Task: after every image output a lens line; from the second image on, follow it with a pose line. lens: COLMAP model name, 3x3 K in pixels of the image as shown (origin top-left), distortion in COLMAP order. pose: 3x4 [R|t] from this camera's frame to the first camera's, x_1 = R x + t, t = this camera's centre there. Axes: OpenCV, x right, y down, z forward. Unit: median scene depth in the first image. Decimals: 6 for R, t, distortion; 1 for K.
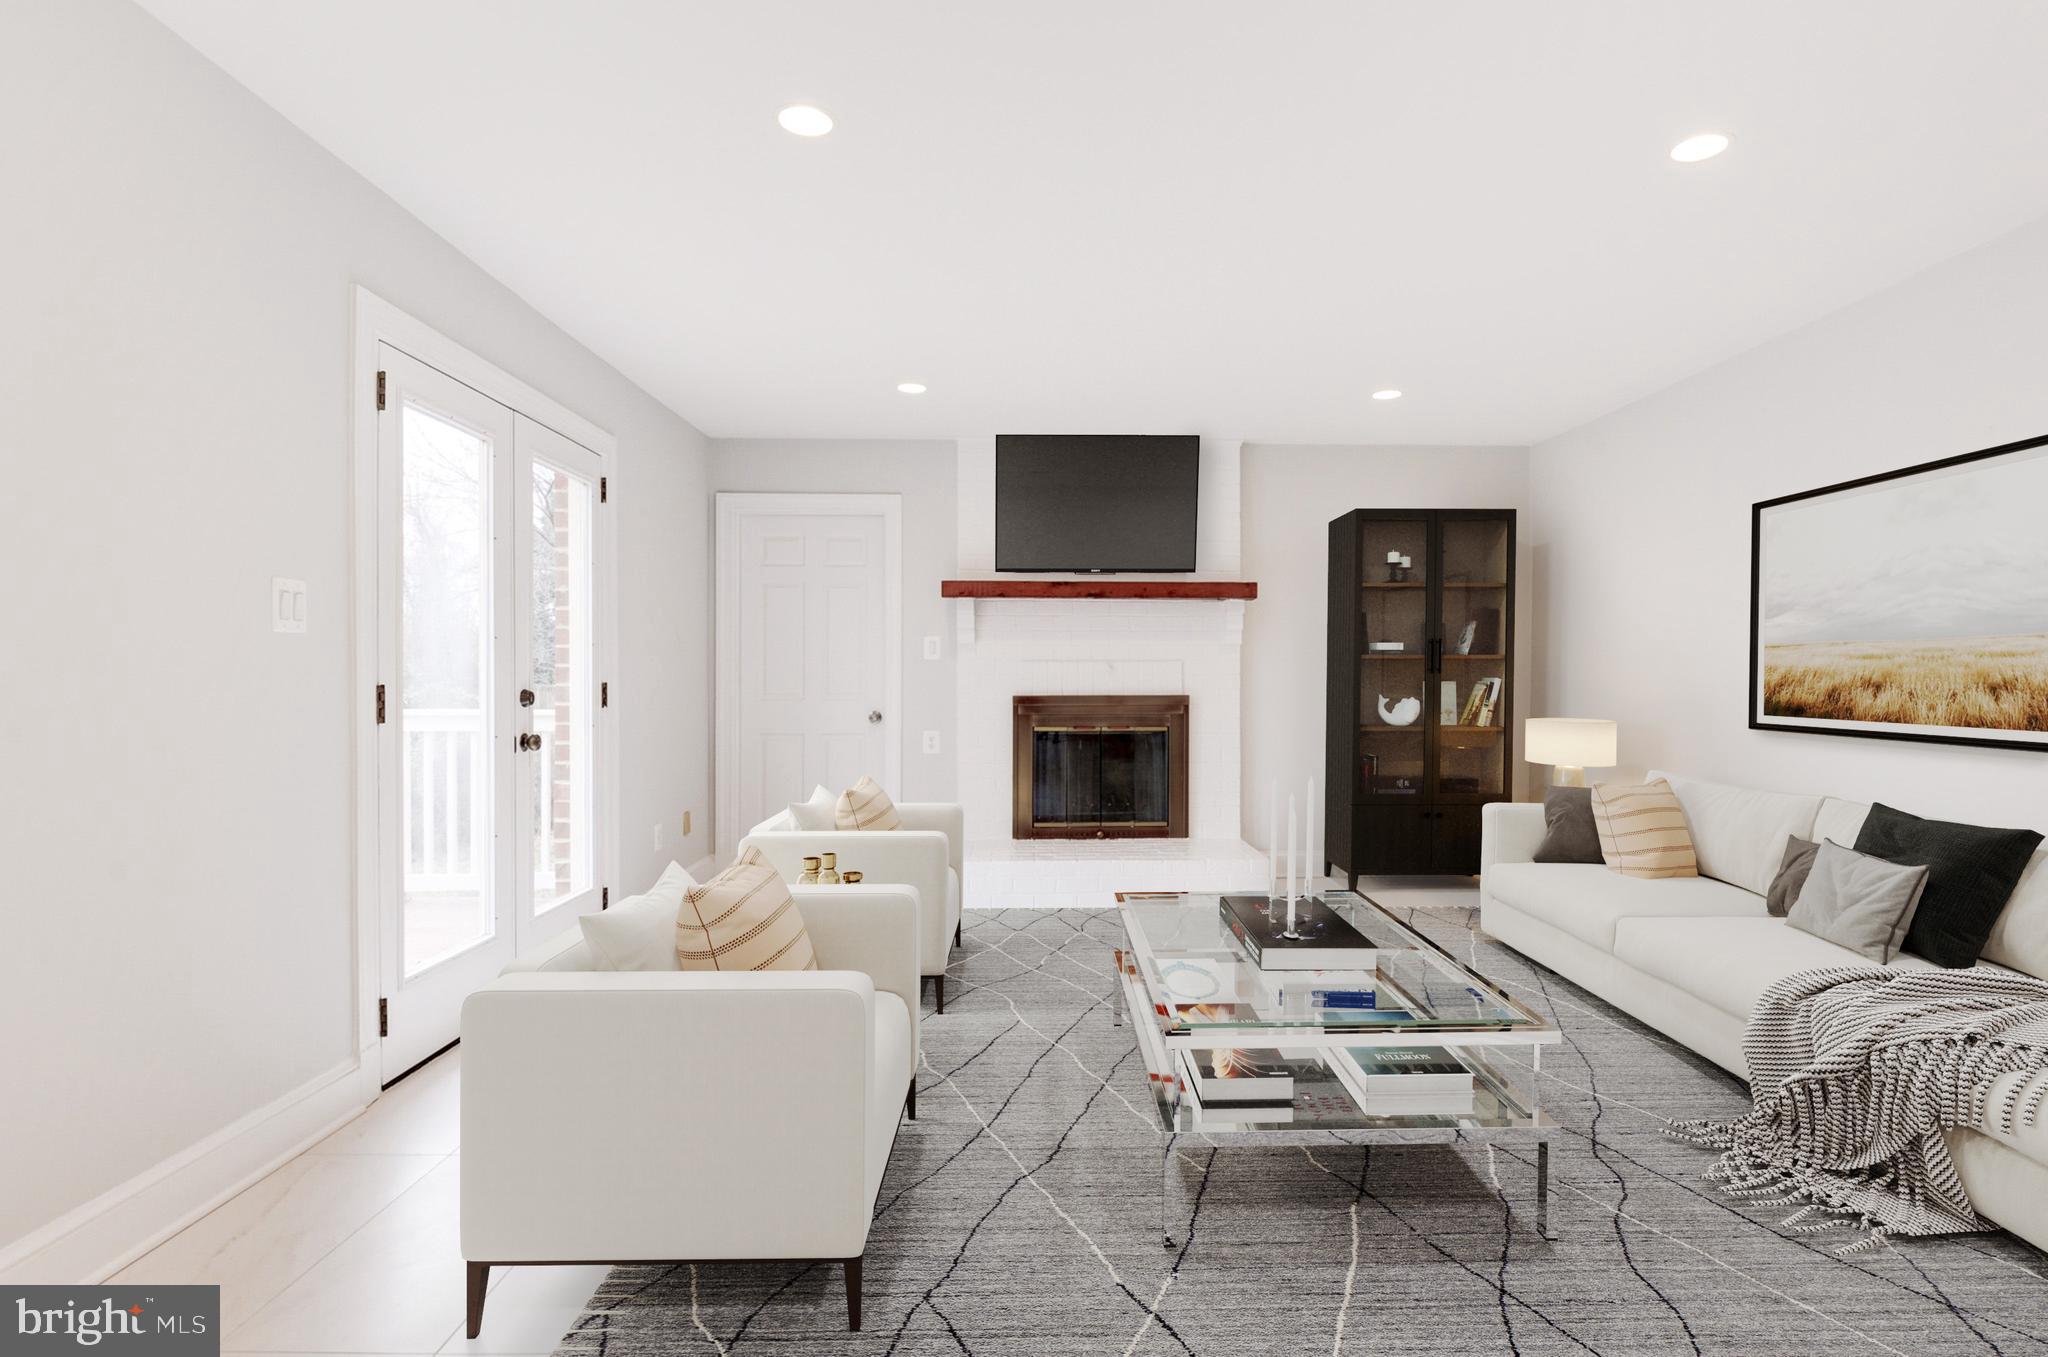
lens RADIAL K [[995.4, 0, 1036.6], [0, 995.4, 682.7], [0, 0, 1]] dist [0.004141, 0.000141]
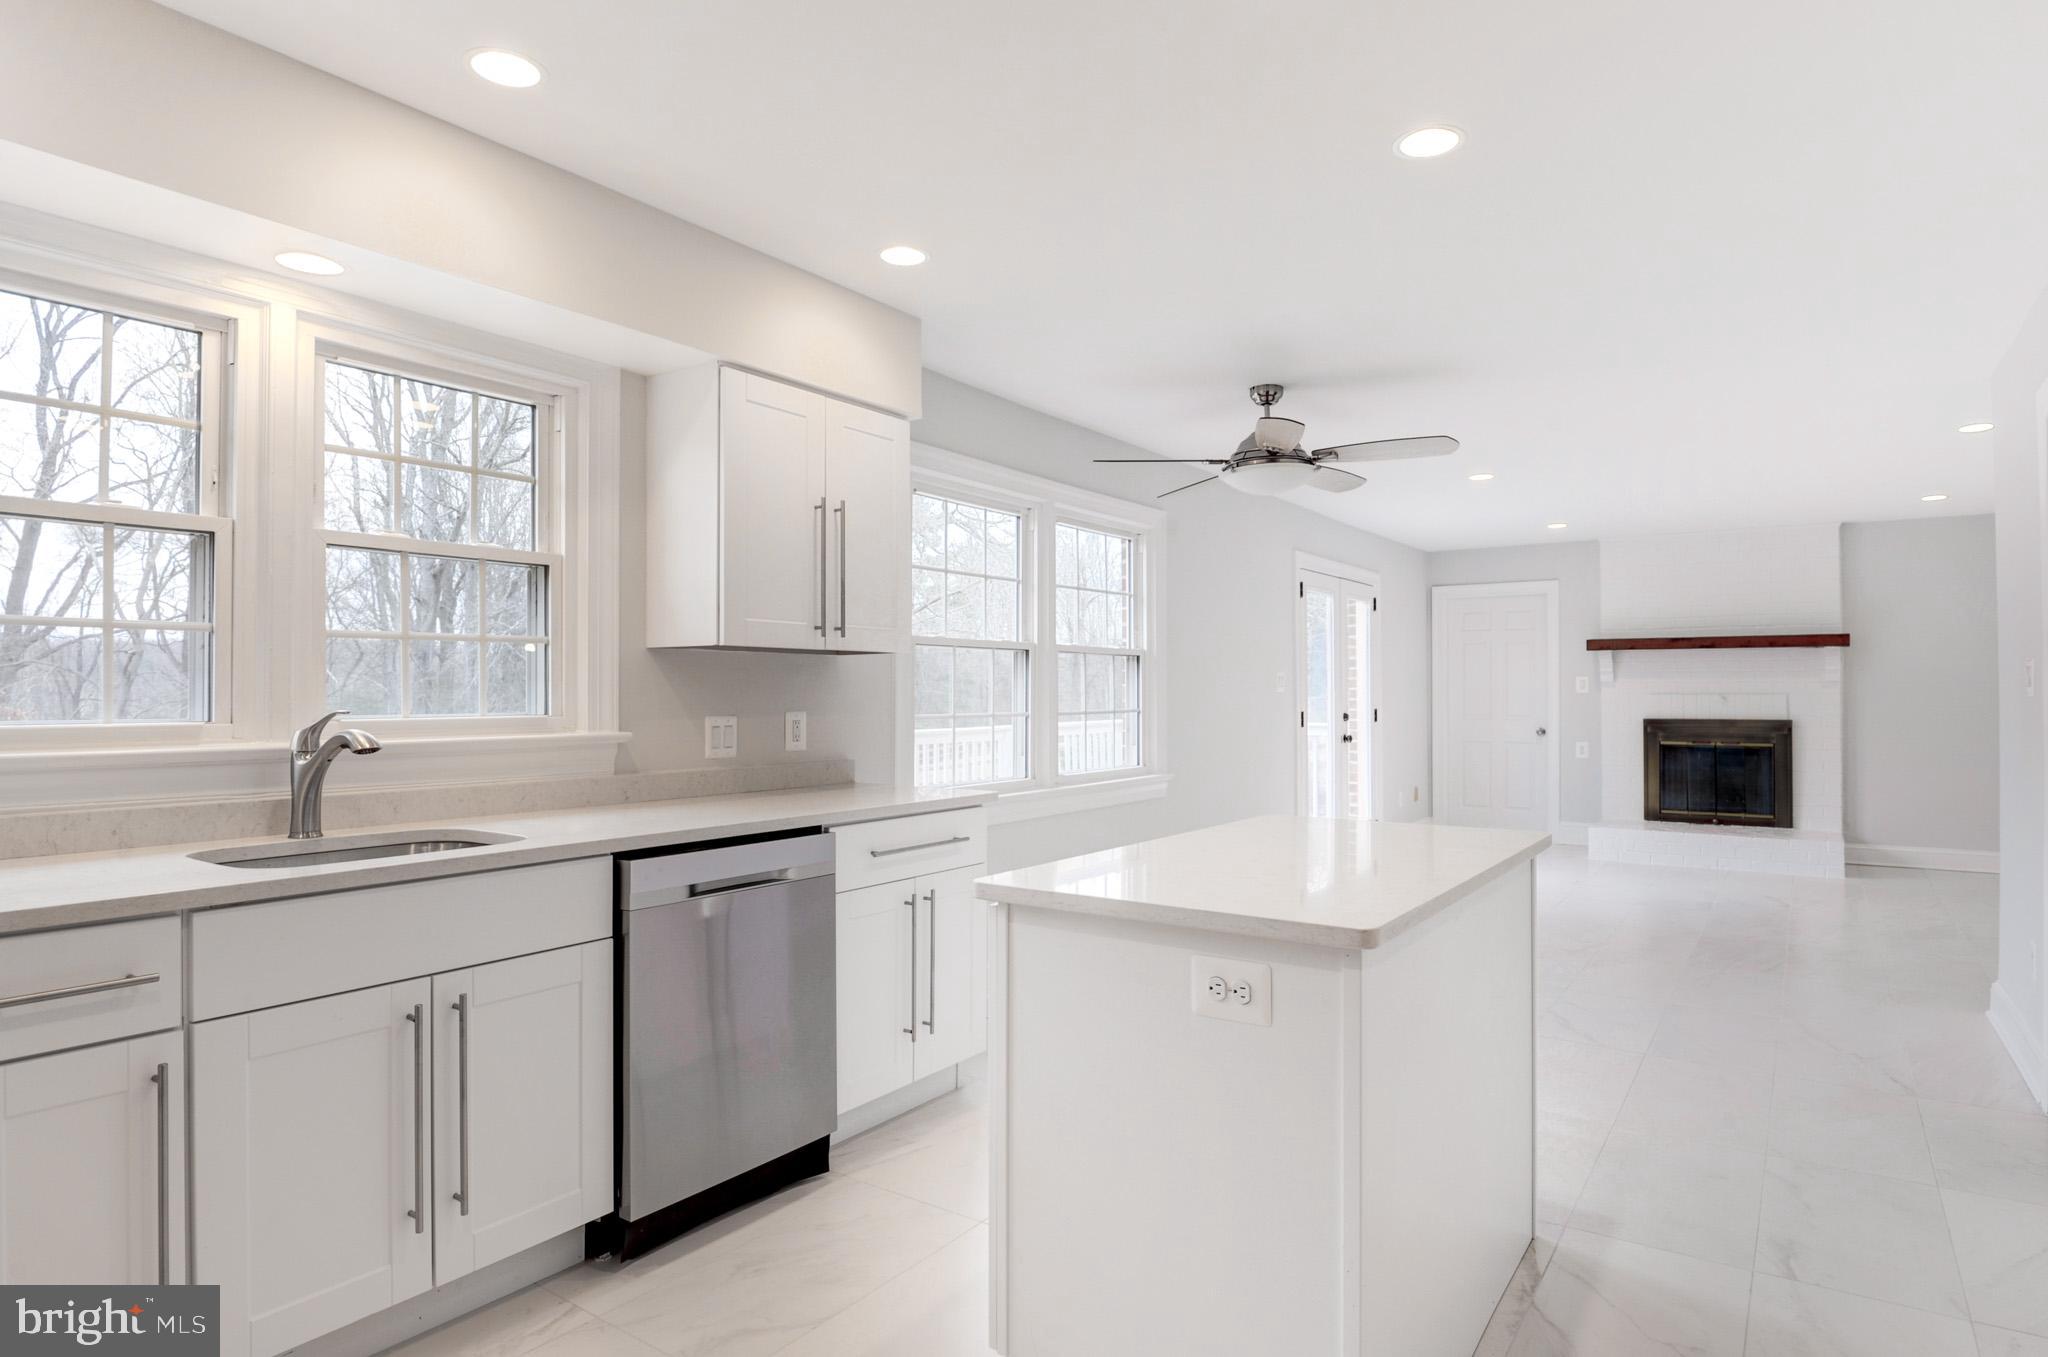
lens RADIAL K [[1164.4, 0, 1038.0], [0, 1164.4, 676.7], [0, 0, 1]] dist [-0.024640, 0.000363]
pose [[0.814242, -0.007427, -0.580477, 0.228070], [-0.002670, 0.999860, -0.016539, -0.016931], [0.580519, 0.015016, 0.814108, -0.829246]]
